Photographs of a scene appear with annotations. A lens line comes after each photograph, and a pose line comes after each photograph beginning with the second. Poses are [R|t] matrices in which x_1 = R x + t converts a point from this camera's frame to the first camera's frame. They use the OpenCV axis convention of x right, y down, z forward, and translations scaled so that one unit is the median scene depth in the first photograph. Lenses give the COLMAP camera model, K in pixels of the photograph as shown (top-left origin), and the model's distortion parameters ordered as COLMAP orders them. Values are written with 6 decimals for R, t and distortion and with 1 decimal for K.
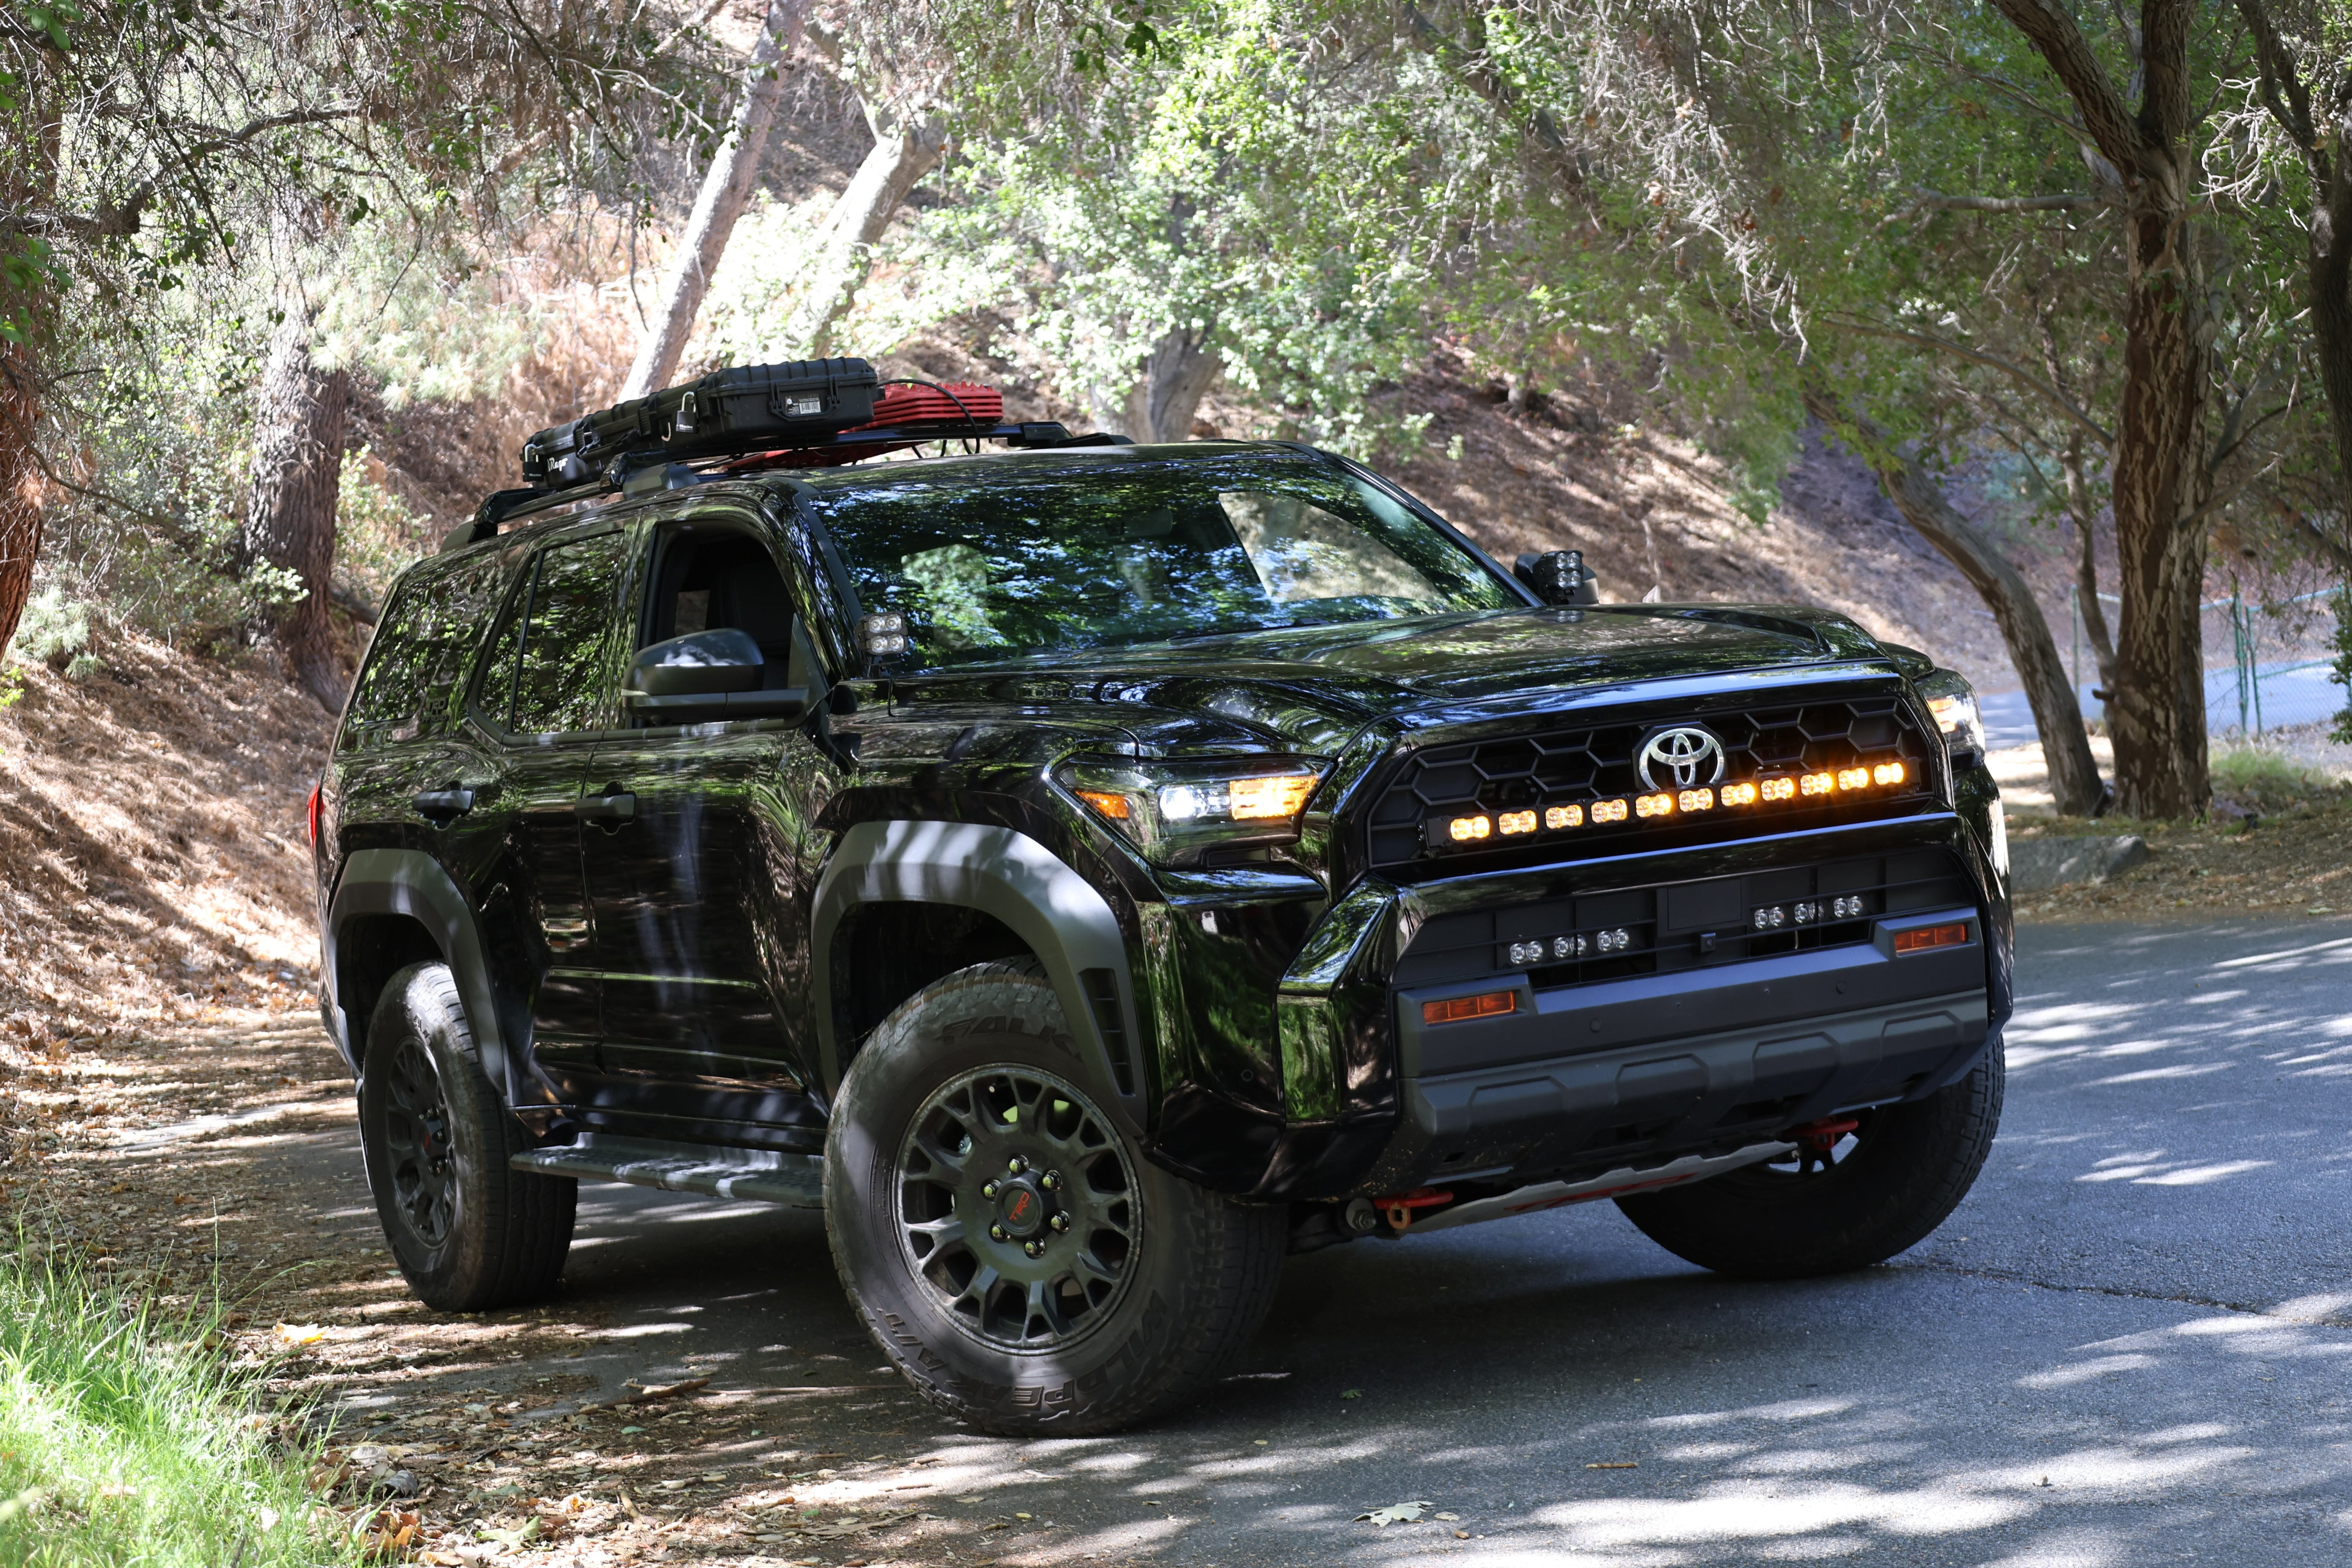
lens RADIAL K [[4142.2, 0, 1200.1], [0, 4142.2, 792.9], [0, 0, 1]] dist [0.001338, 0.000000]
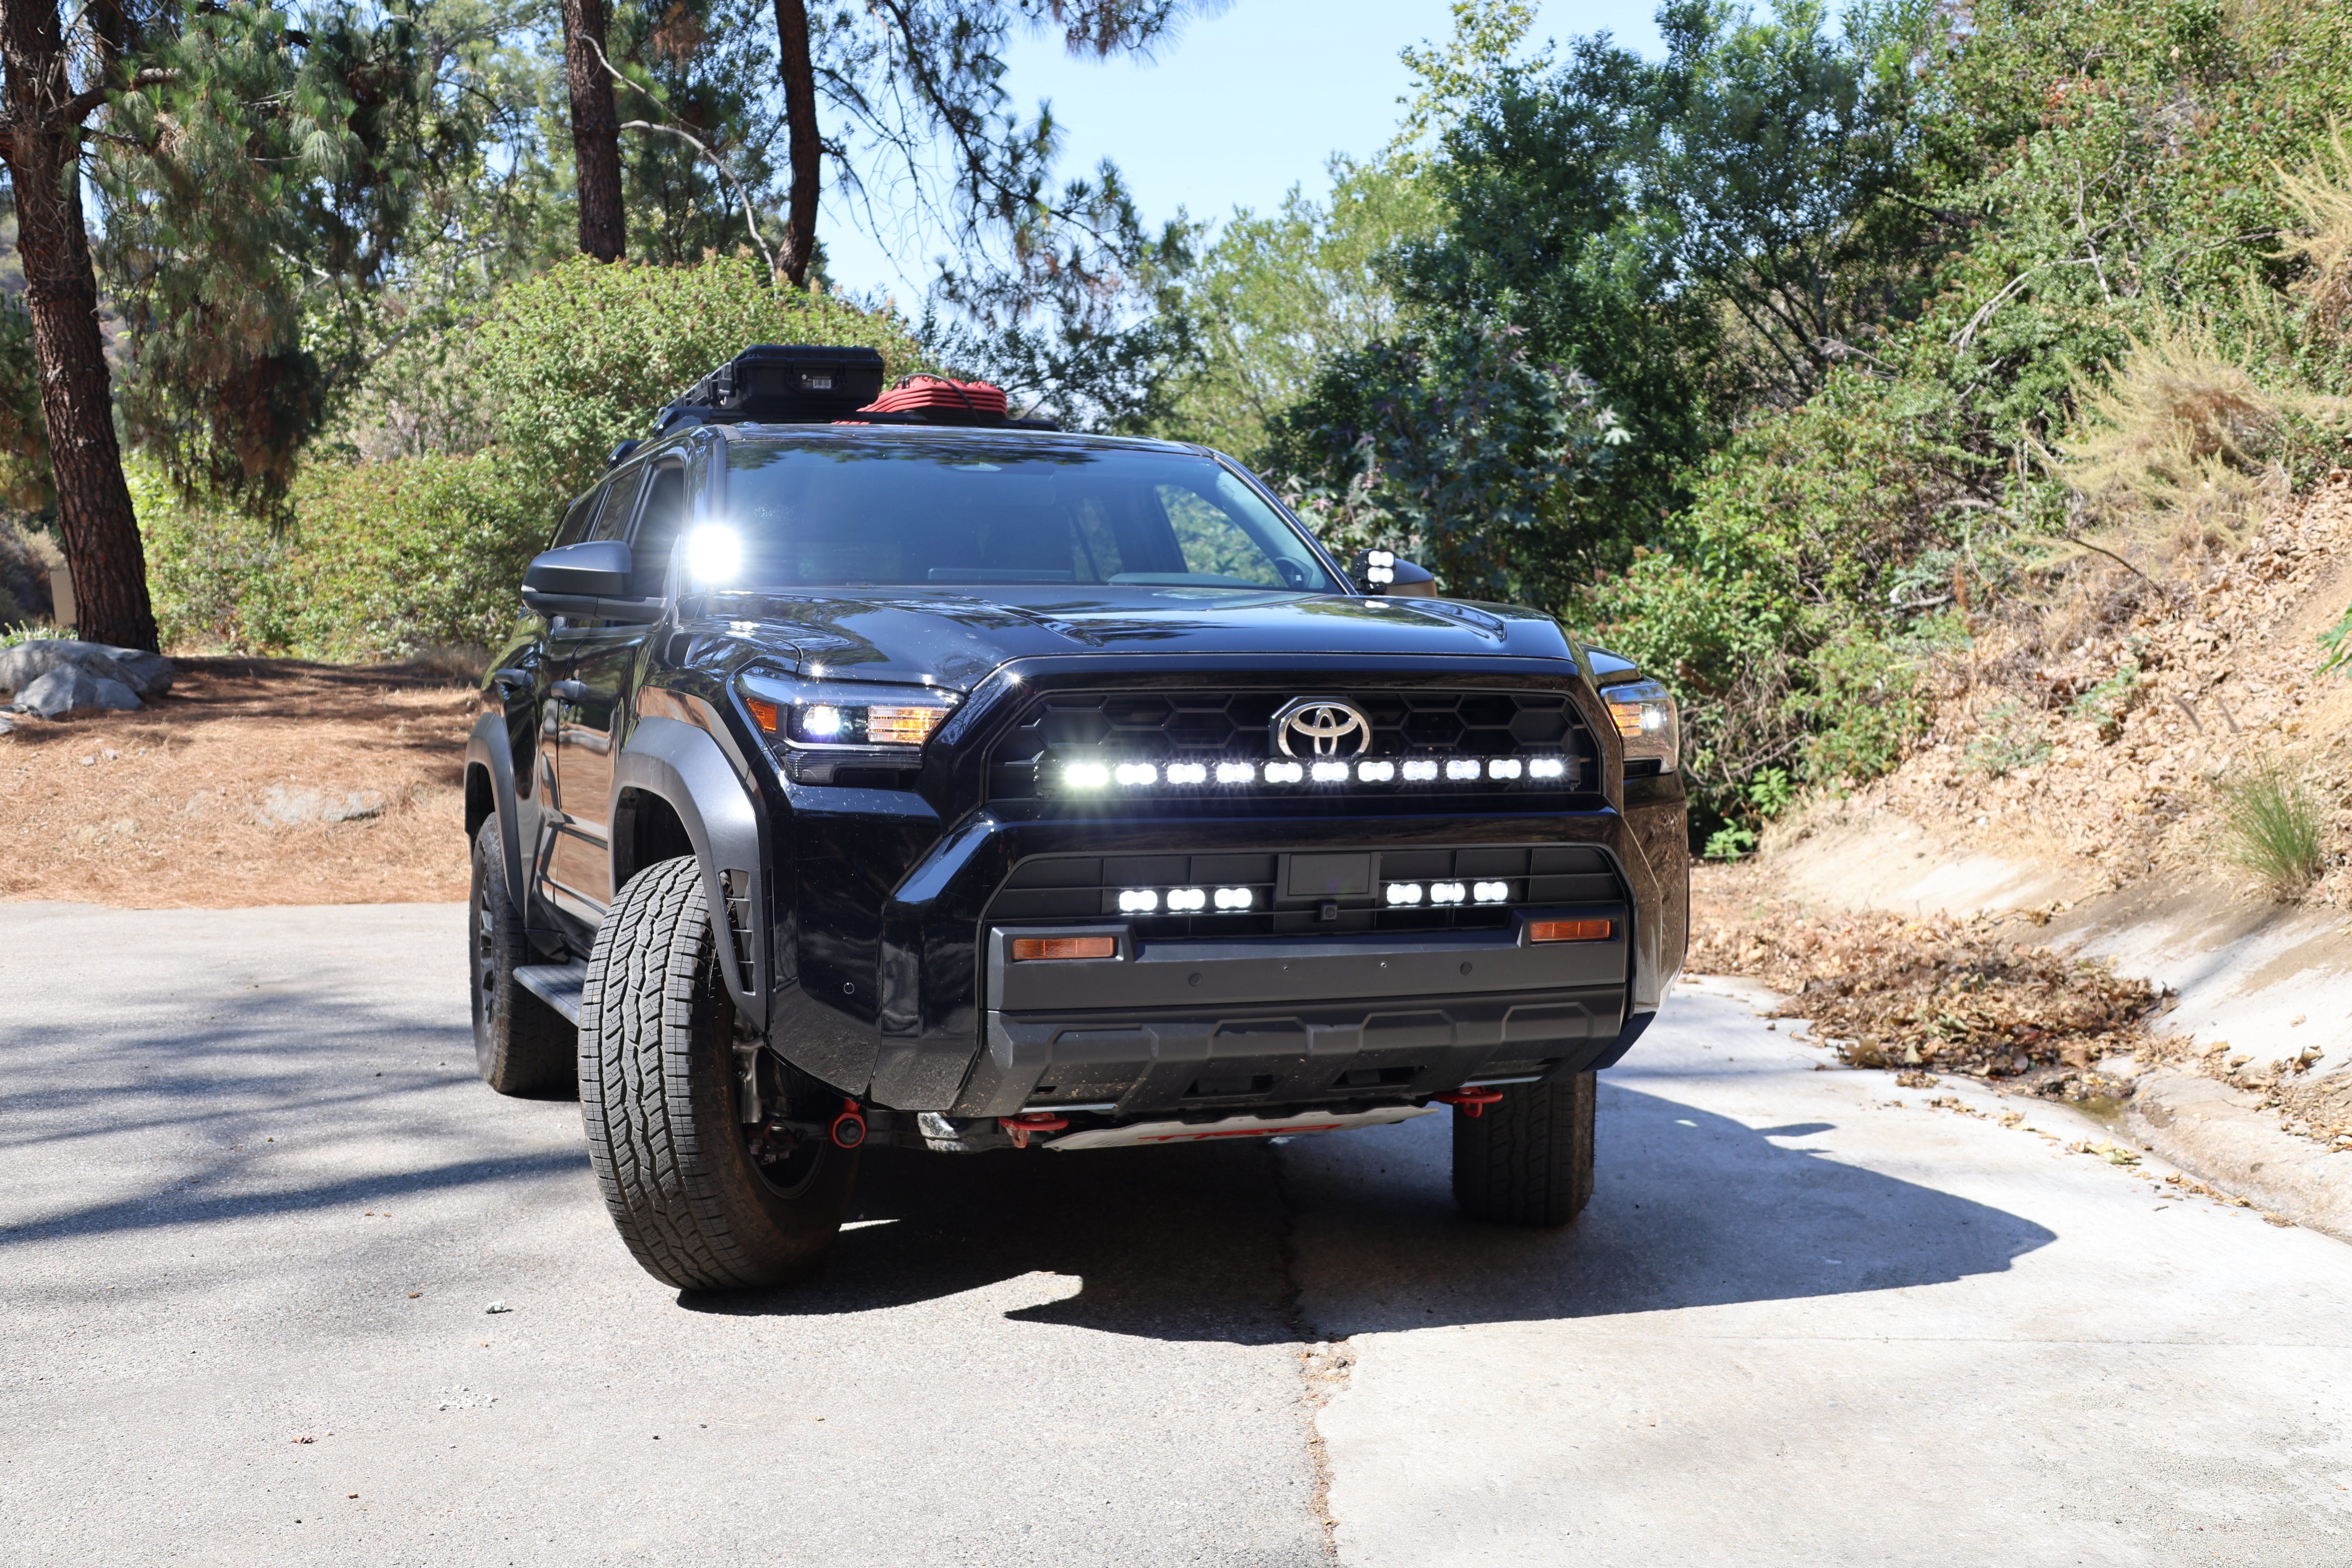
lens RADIAL K [[2574.4, 0, 1176.0], [0, 2574.4, 785.2], [0, 0, 1]] dist [-0.010355, 0.000000]
pose [[0.984659, 0.107863, -0.137157, 0.158932], [-0.105782, 0.994137, 0.022394, -0.005033], [0.138768, -0.007541, 0.990296, 0.339277]]
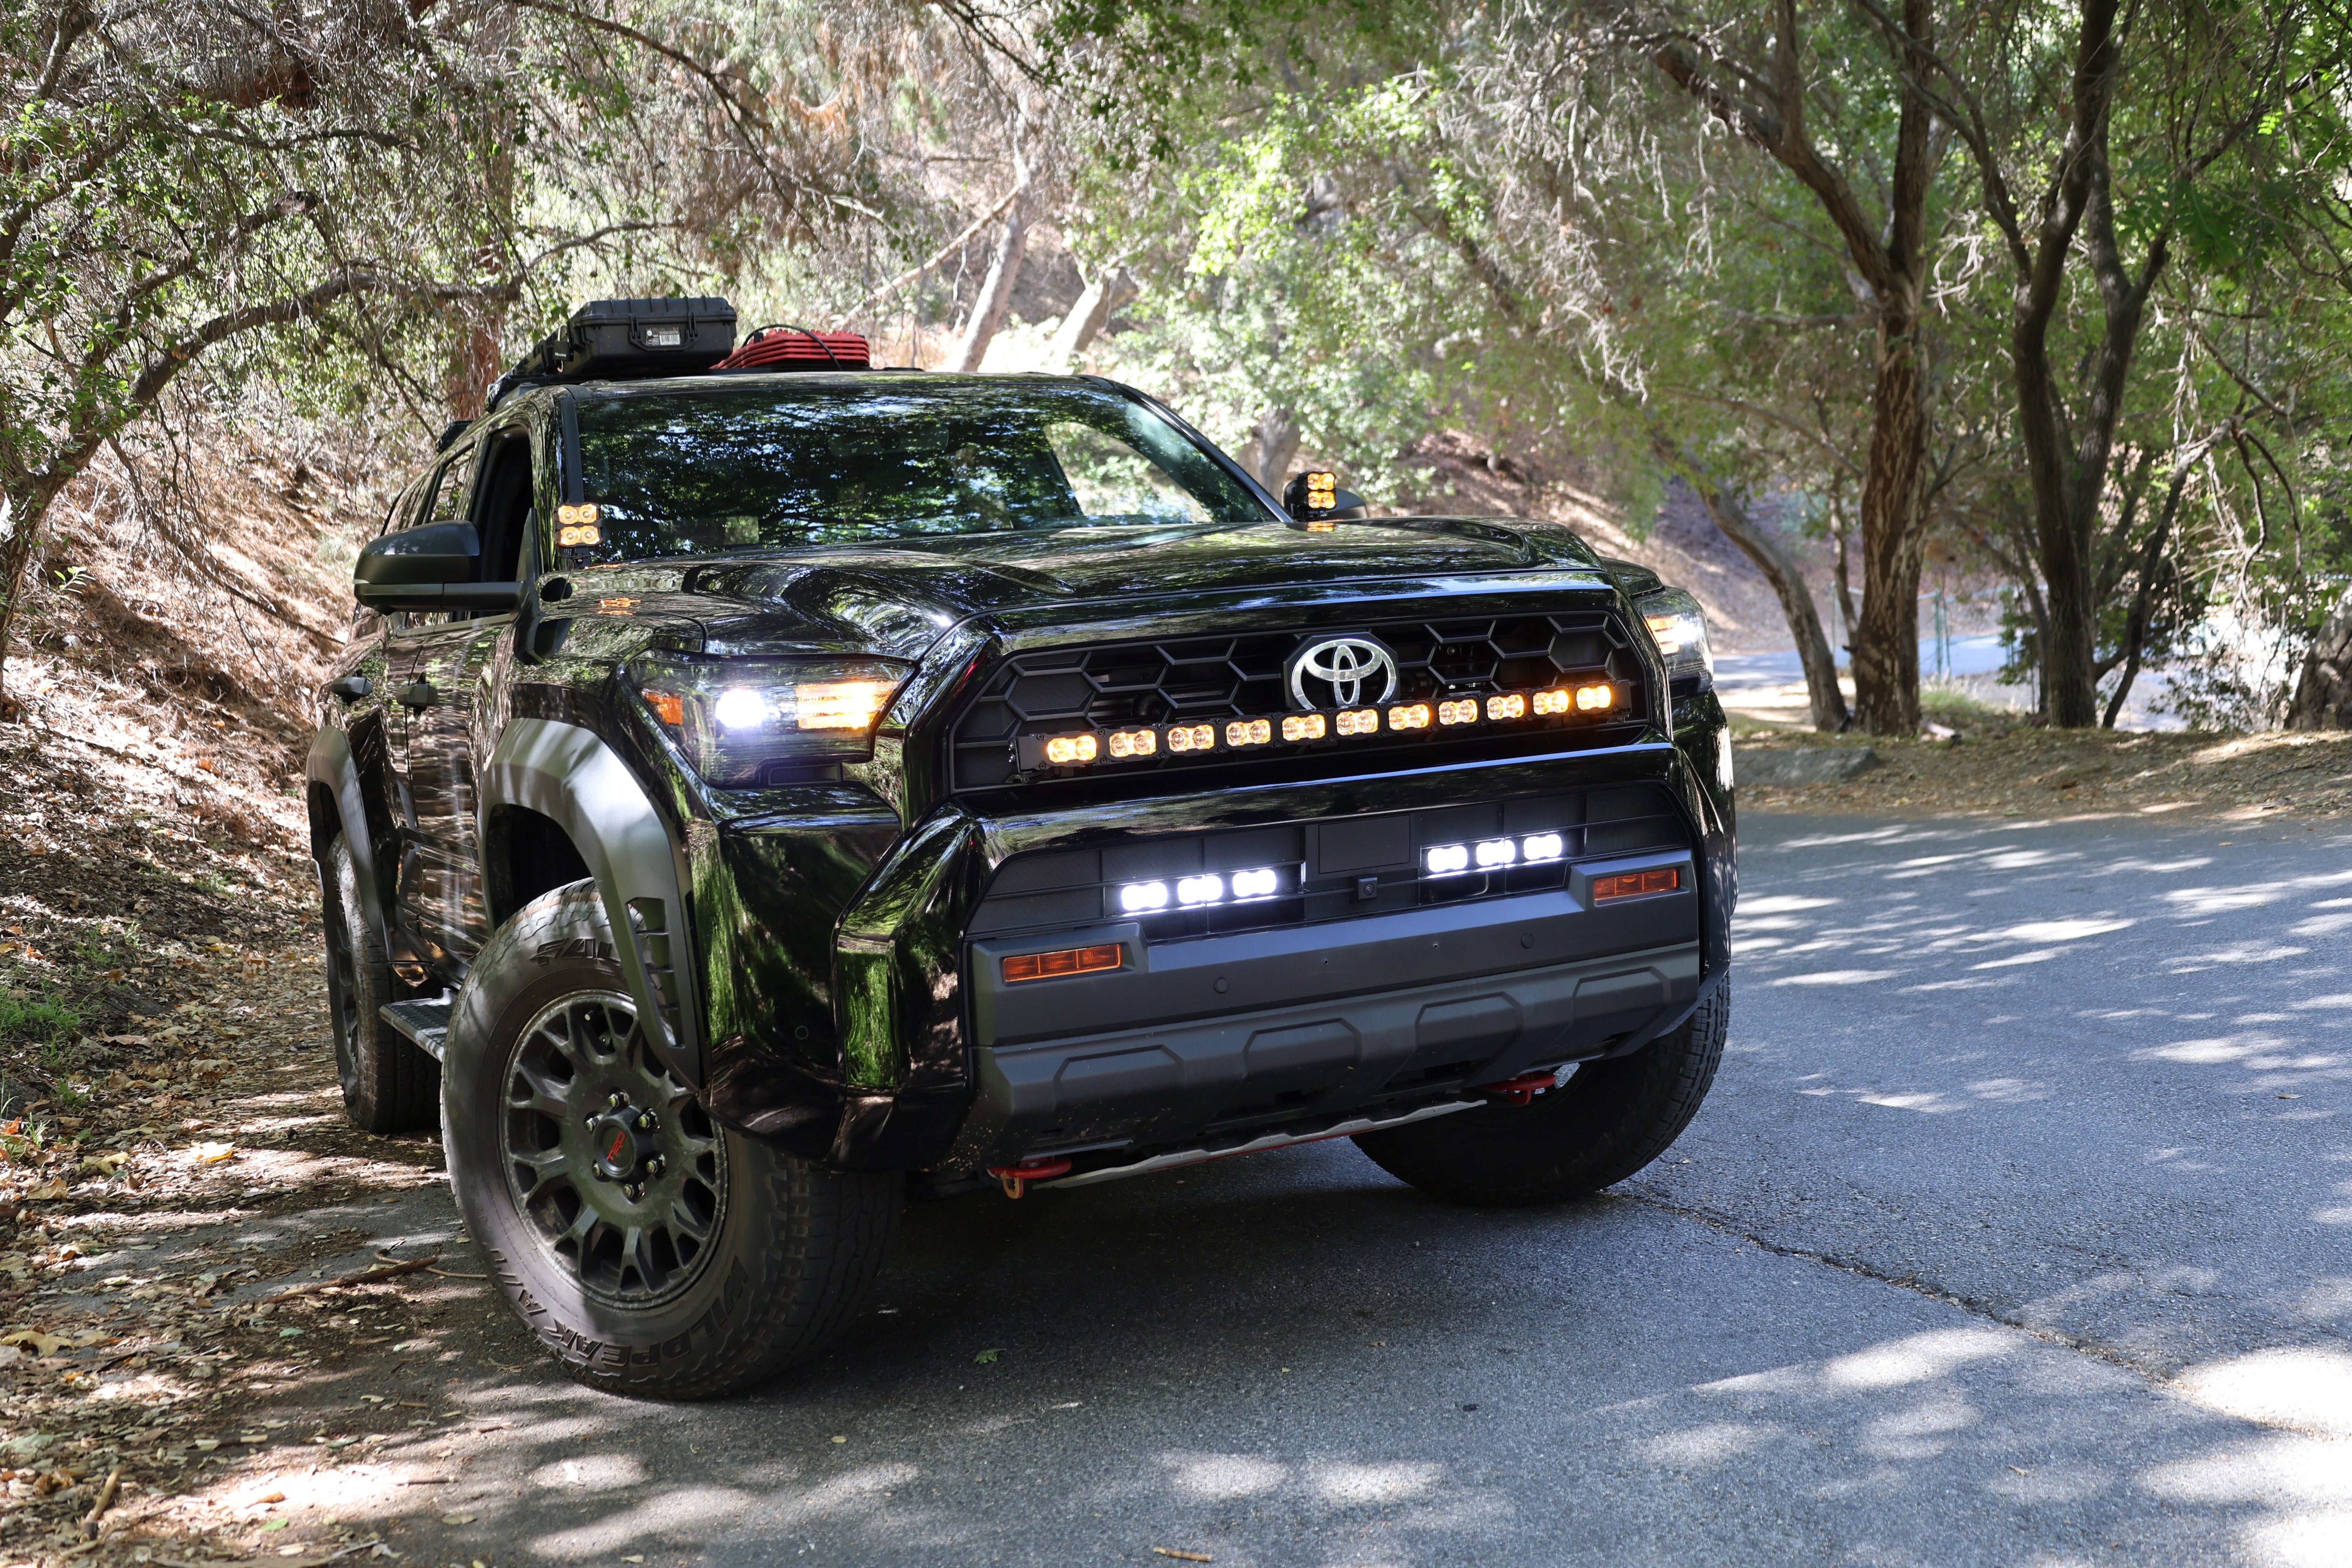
lens RADIAL K [[2384.8, 0, 1167.5], [0, 2384.8, 762.4], [0, 0, 1]] dist [0.012364, 0.000000]
pose [[0.997624, 0.029675, -0.062183, 0.104241], [-0.027944, 0.999202, 0.028522, -0.002761], [0.062979, -0.026716, 0.997657, 0.471802]]
